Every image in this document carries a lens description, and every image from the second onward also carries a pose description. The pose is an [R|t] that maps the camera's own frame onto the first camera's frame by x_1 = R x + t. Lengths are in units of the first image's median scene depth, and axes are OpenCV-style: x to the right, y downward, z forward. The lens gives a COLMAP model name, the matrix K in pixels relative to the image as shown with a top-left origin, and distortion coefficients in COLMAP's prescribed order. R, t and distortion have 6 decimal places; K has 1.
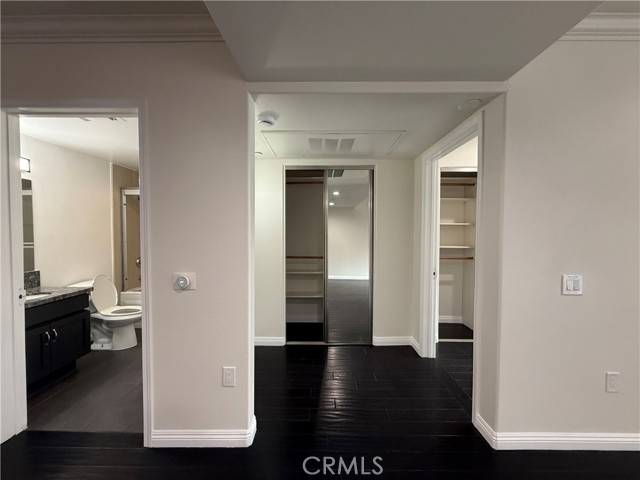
lens RADIAL K [[253.3, 0, 320.0], [0, 253.3, 240.0], [0, 0, 1]] dist [-0.002391, -0.000046]
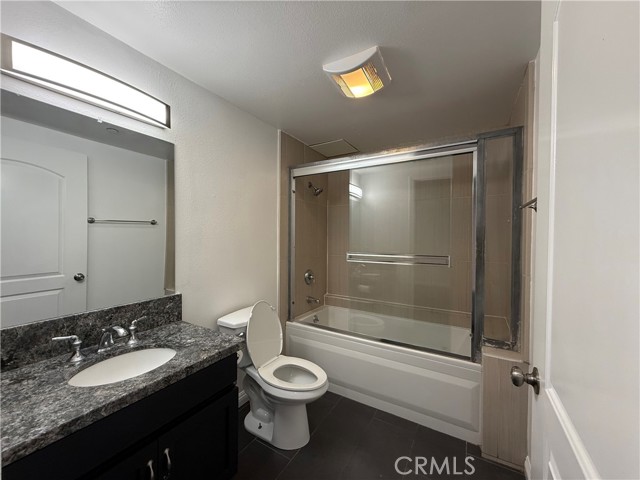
lens RADIAL K [[253.3, 0, 320.0], [0, 253.3, 240.0], [0, 0, 1]] dist [-0.002391, -0.000046]
pose [[0.862474, 0.007747, -0.506042, -0.387611], [-0.018100, 0.999715, -0.015544, -0.002812], [0.505778, 0.022565, 0.862369, 0.478850]]
